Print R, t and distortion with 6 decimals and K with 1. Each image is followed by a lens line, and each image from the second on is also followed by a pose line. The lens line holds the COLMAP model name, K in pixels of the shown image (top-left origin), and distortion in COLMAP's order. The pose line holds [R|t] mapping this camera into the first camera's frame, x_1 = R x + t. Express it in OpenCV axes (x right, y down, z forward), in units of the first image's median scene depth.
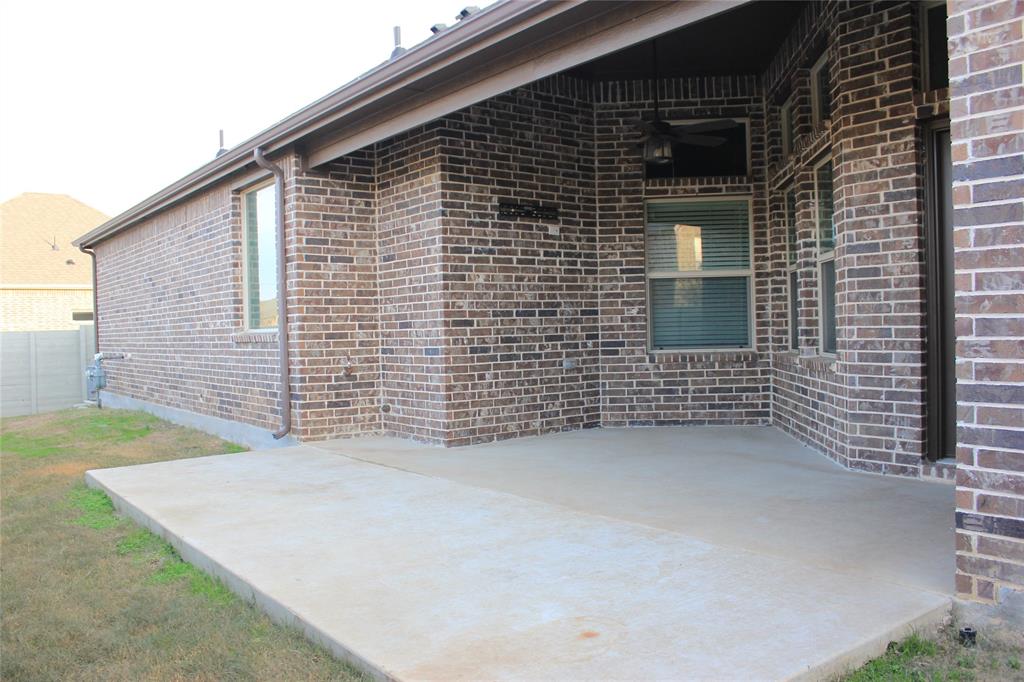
lens RADIAL K [[872.4, 0, 512.0], [0, 872.4, 341.0], [0, 0, 1]] dist [-0.127582, 0.018652]
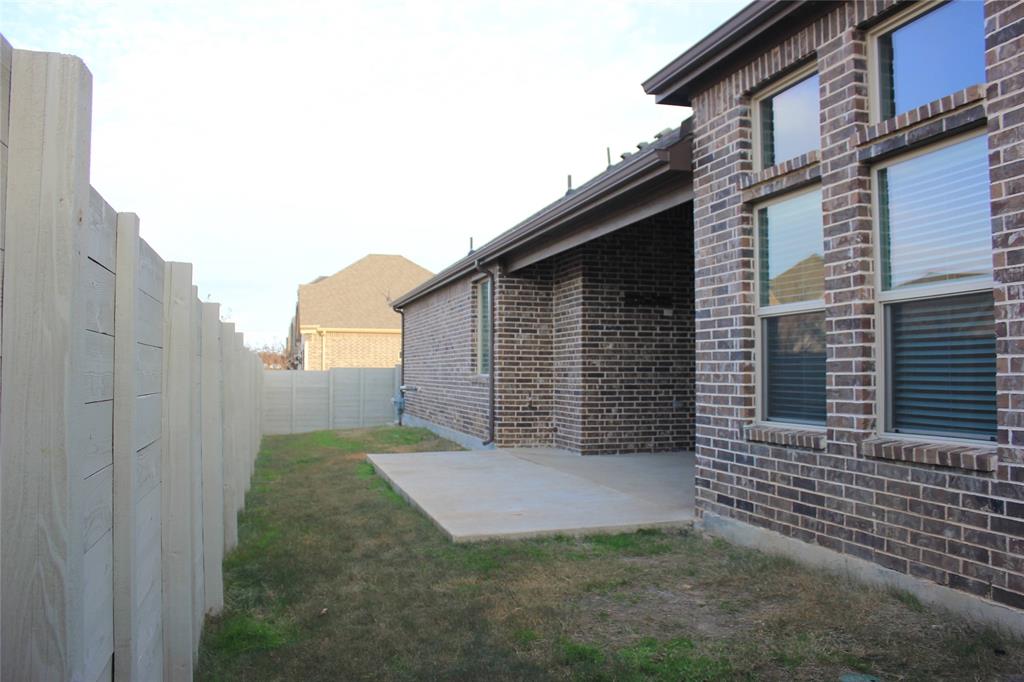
lens RADIAL K [[872.4, 0, 512.0], [0, 872.4, 341.0], [0, 0, 1]] dist [-0.127582, 0.018652]
pose [[0.930622, 0.015331, -0.365660, 0.345696], [-0.032171, 0.998682, -0.040004, -0.013597], [0.364564, 0.048992, 0.929889, -0.454354]]
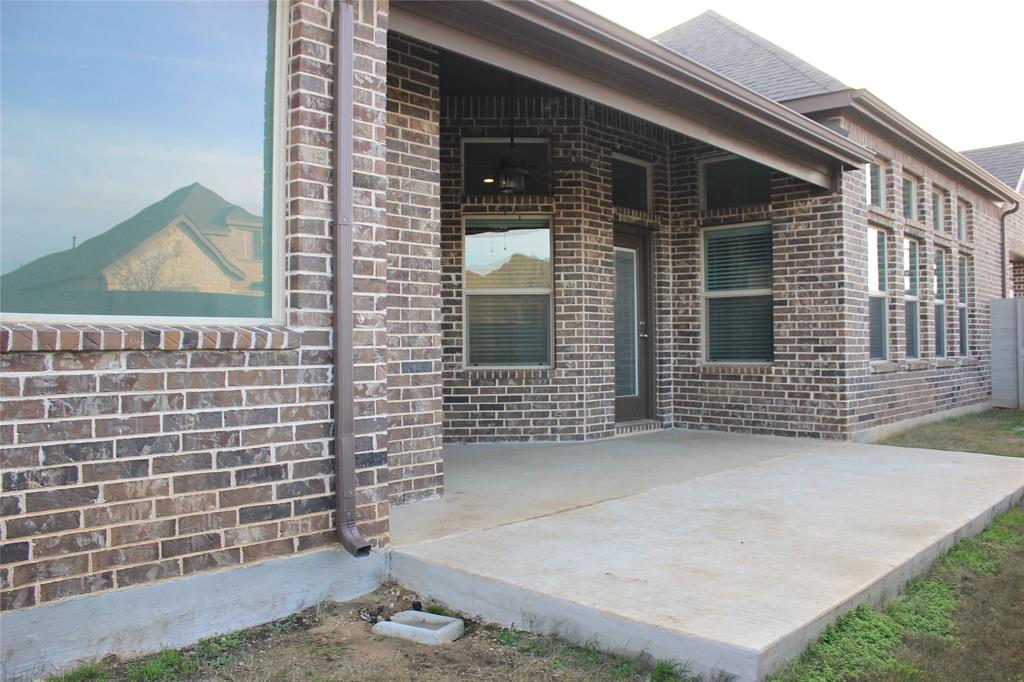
lens RADIAL K [[872.4, 0, 512.0], [0, 872.4, 341.0], [0, 0, 1]] dist [-0.127582, 0.018652]
pose [[-0.203211, 0.036975, 0.978437, -0.752875], [0.032167, 0.998999, -0.031071, 0.014615], [-0.978606, 0.025160, -0.204197, 1.014414]]
